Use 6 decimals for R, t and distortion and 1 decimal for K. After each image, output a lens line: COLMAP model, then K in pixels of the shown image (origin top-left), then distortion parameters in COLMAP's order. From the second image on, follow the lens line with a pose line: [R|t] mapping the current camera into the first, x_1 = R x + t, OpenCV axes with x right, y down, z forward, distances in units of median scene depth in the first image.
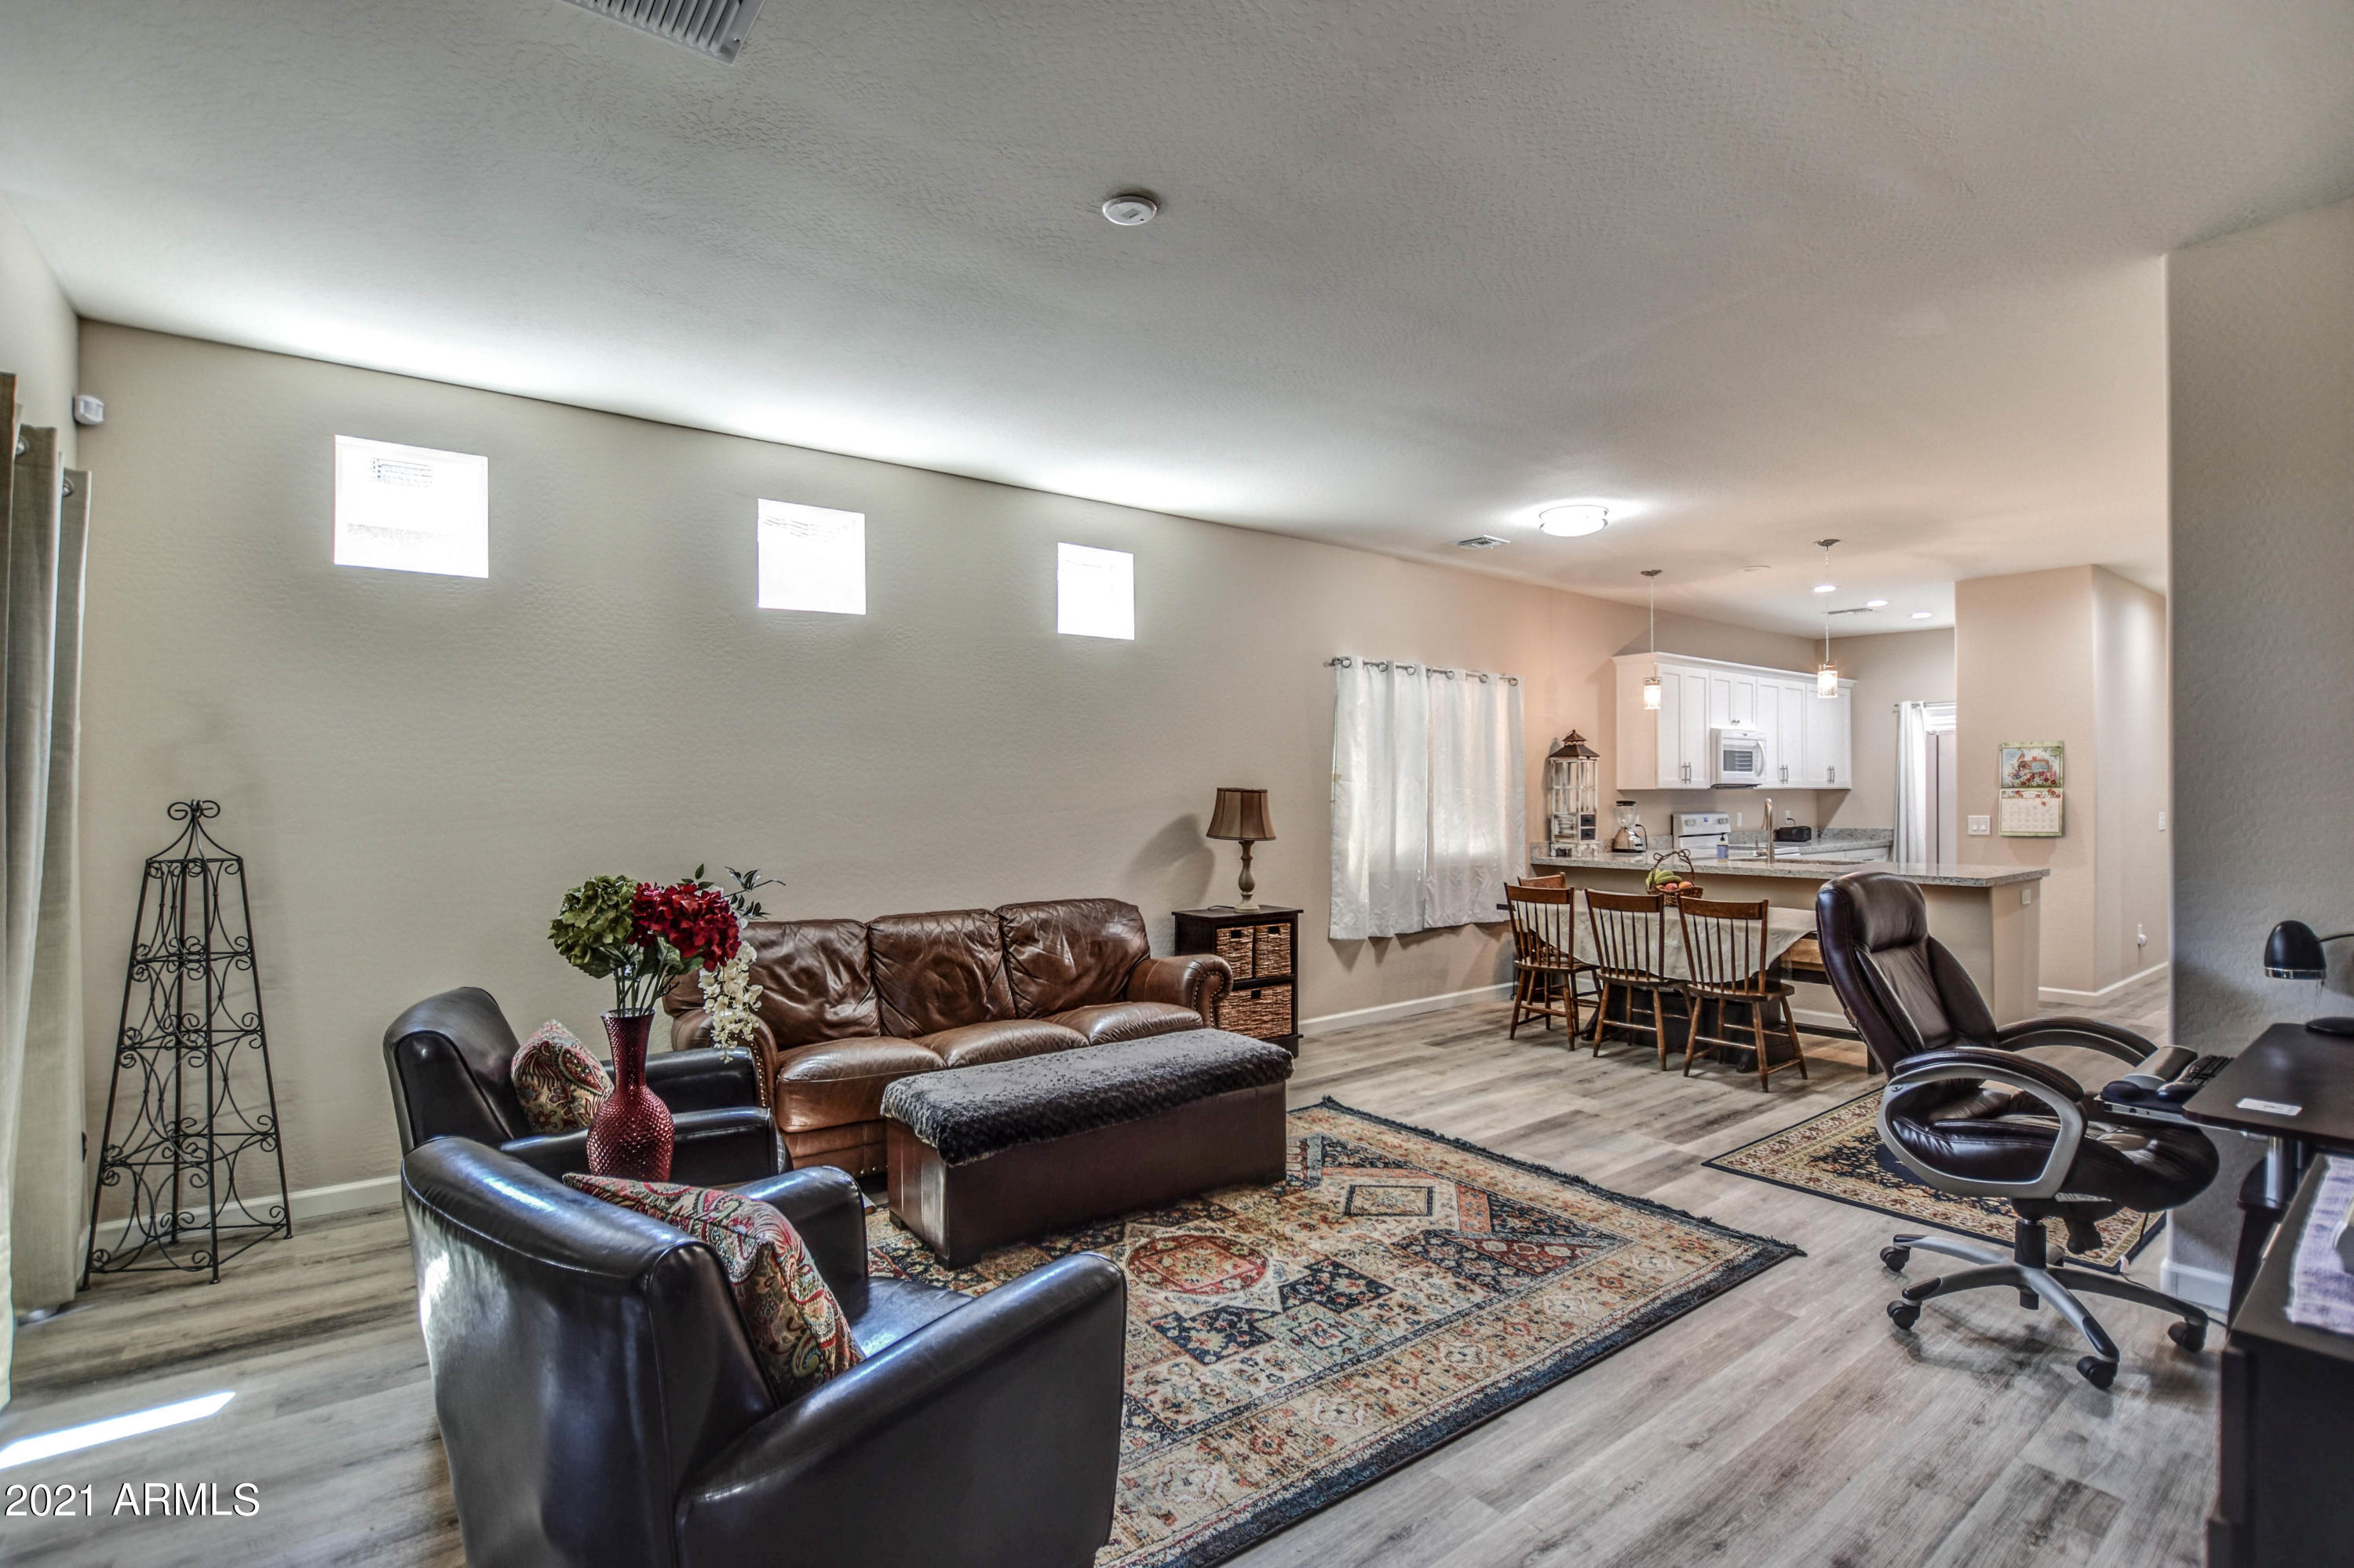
lens RADIAL K [[1058.8, 0, 1203.2], [0, 1058.8, 817.7], [0, 0, 1]] dist [-0.031223, 0.004586]
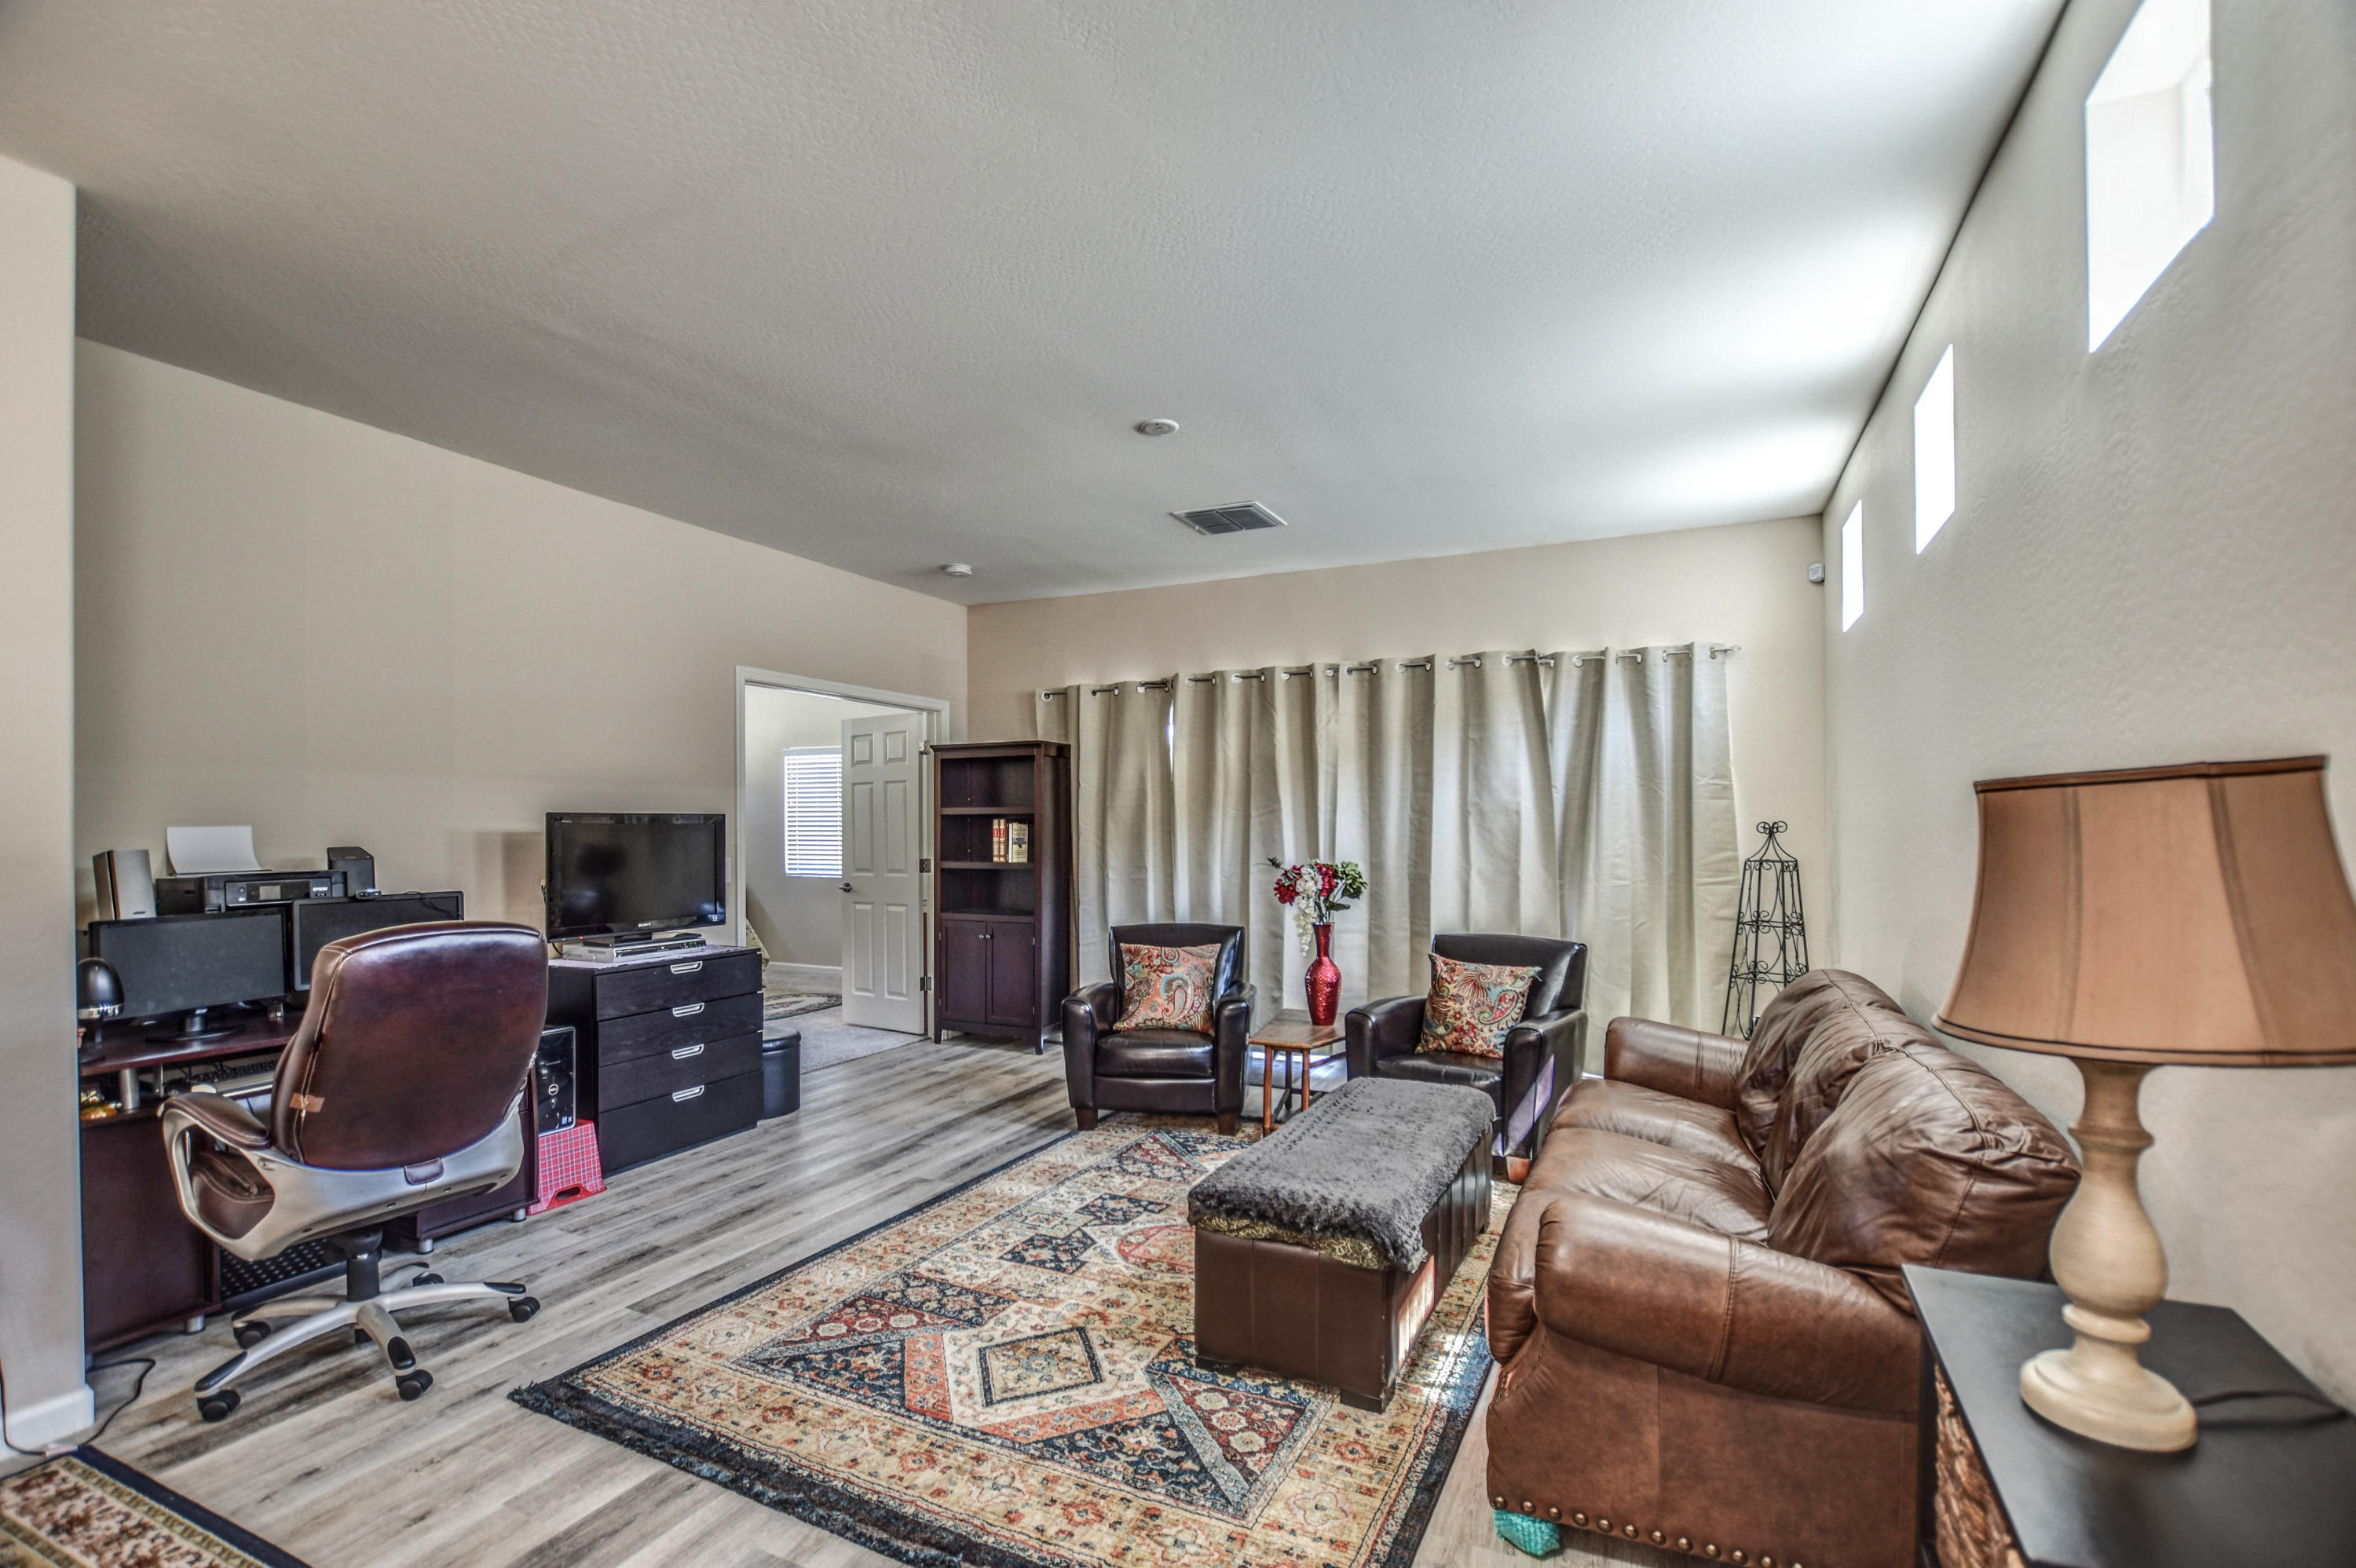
lens RADIAL K [[1059.7, 0, 1200.0], [0, 1059.7, 820.0], [0, 0, 1]] dist [-0.031223, 0.004586]
pose [[-0.882878, 0.006688, -0.469555, 0.292867], [0.000222, 0.999904, 0.013823, -0.021216], [0.469603, 0.012100, -0.882795, 1.181847]]
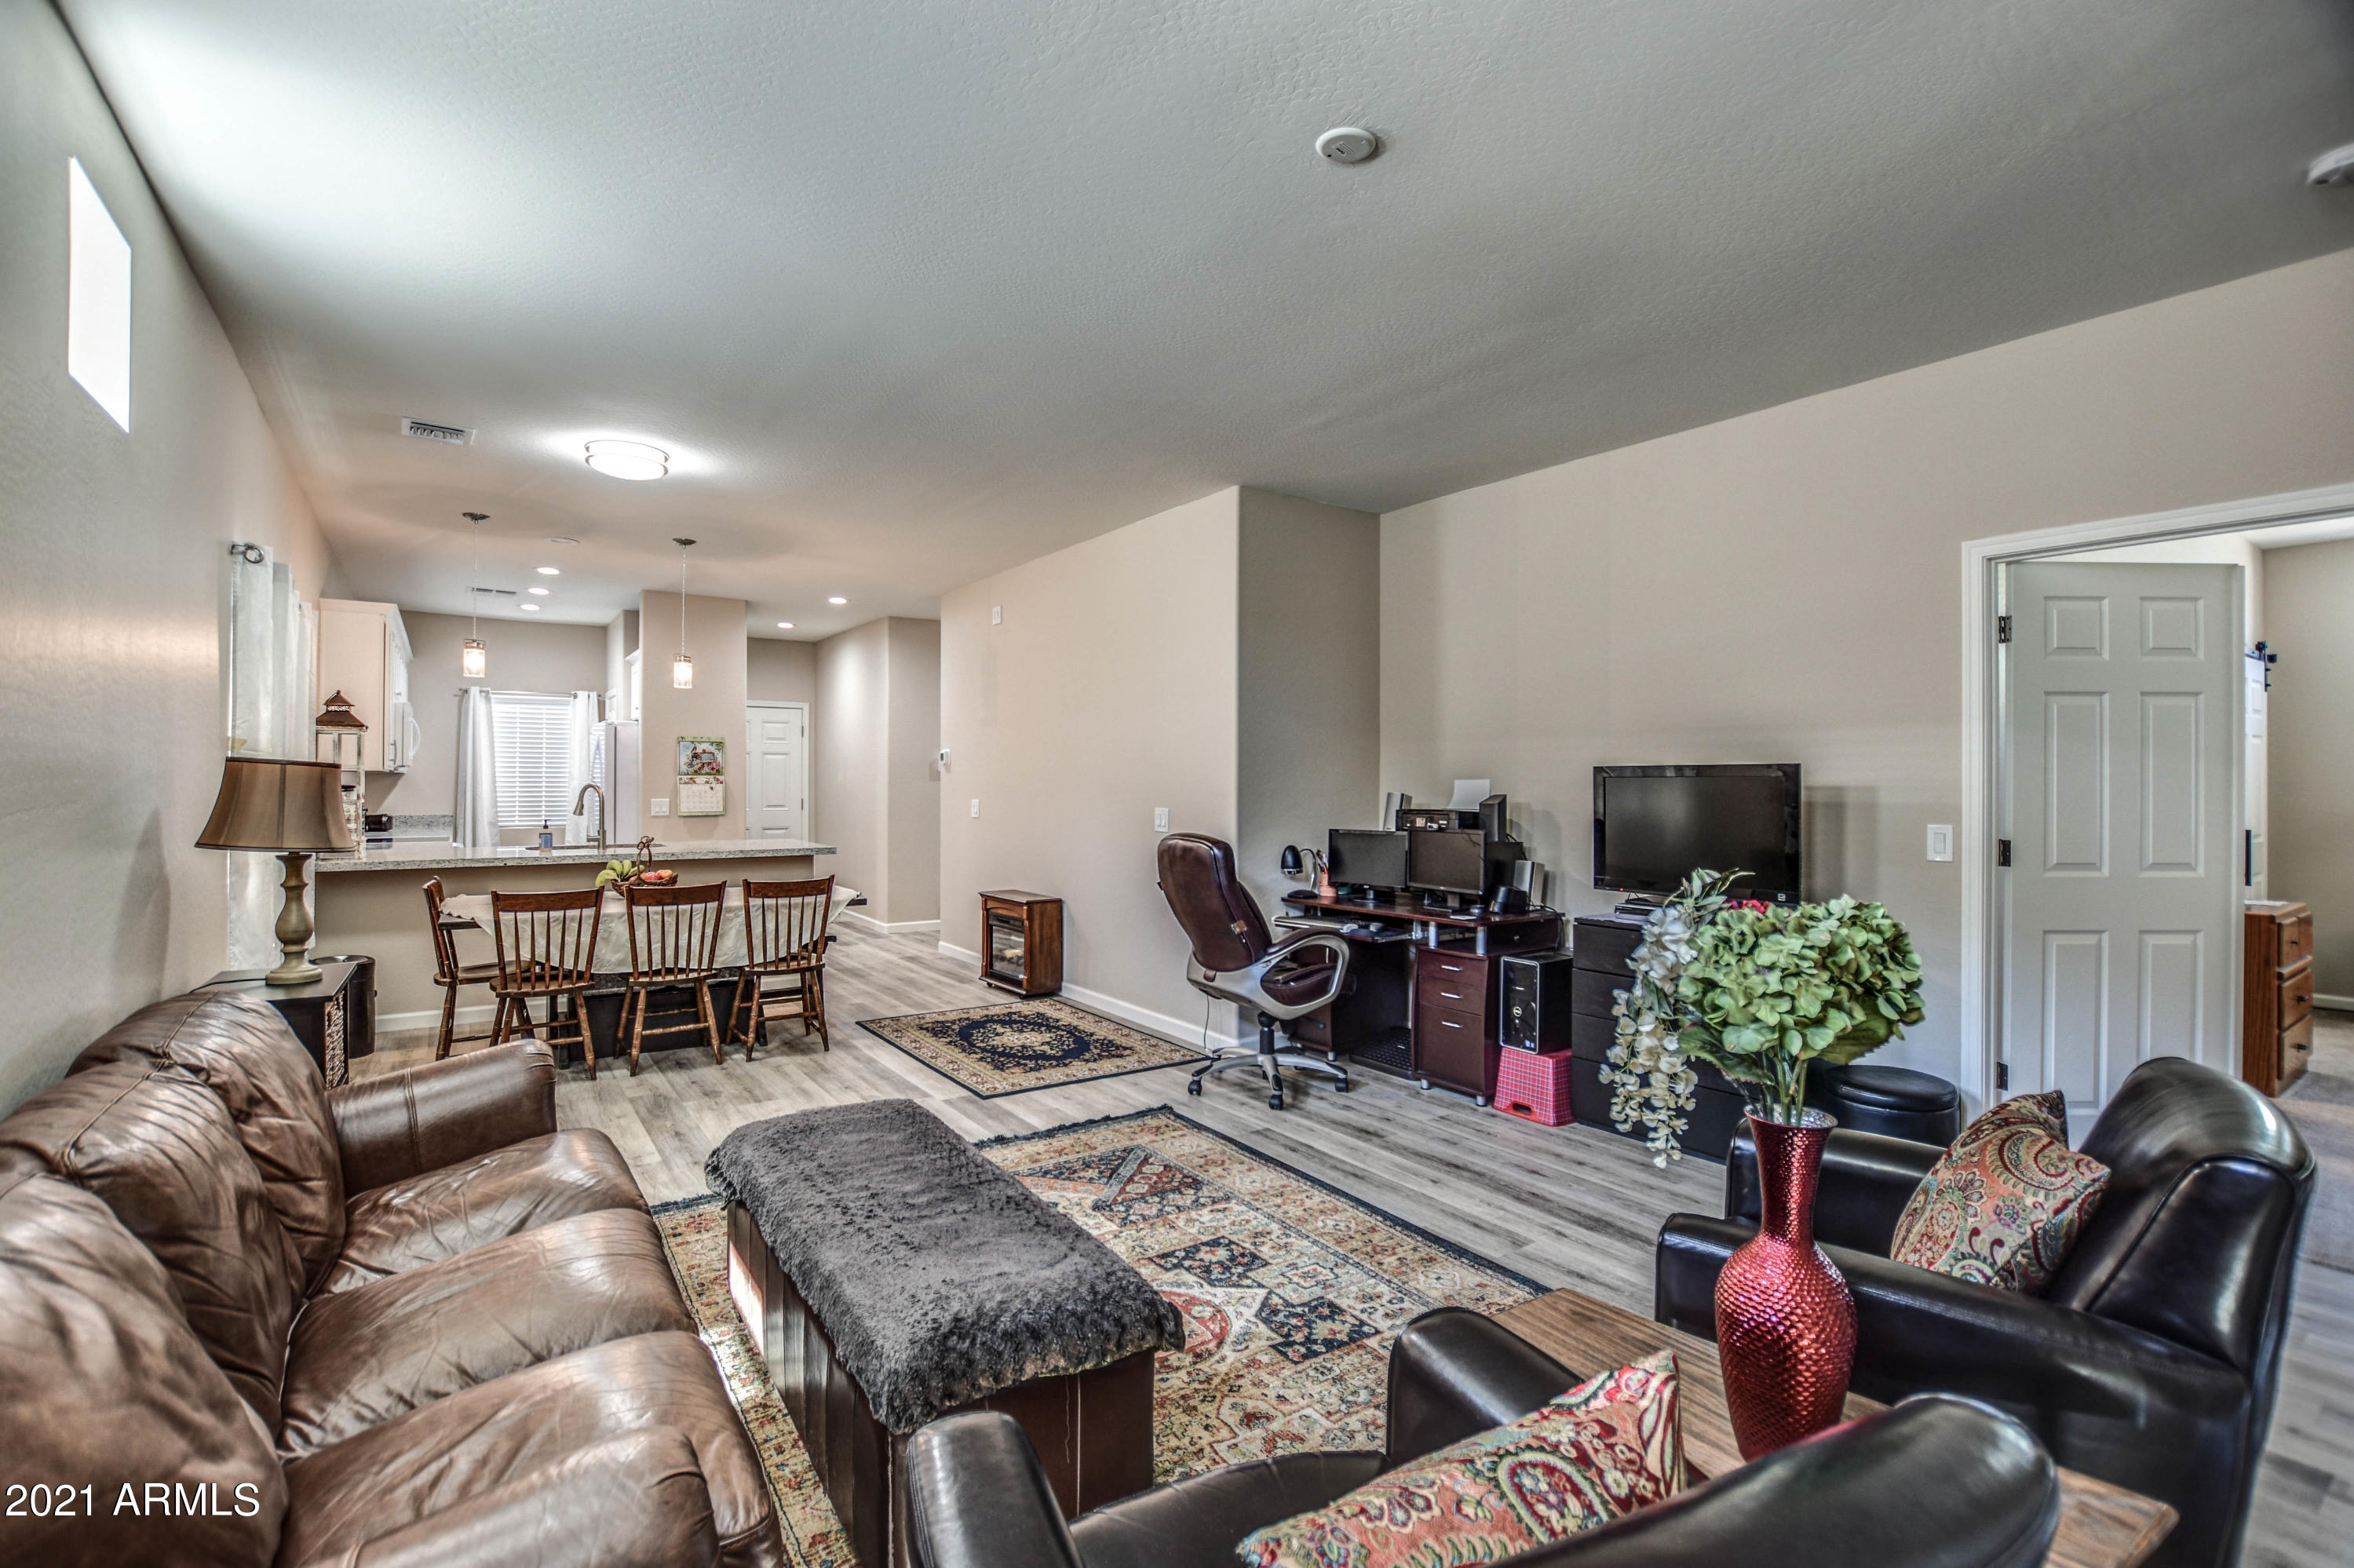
lens RADIAL K [[1058.8, 0, 1130.4], [0, 1058.8, 784.9], [0, 0, 1]] dist [-0.031223, 0.004586]
pose [[0.079029, 0.004638, 0.996862, -0.504510], [0.017074, 0.999836, -0.006005, -0.002637], [-0.996726, 0.017495, 0.078937, 0.564832]]
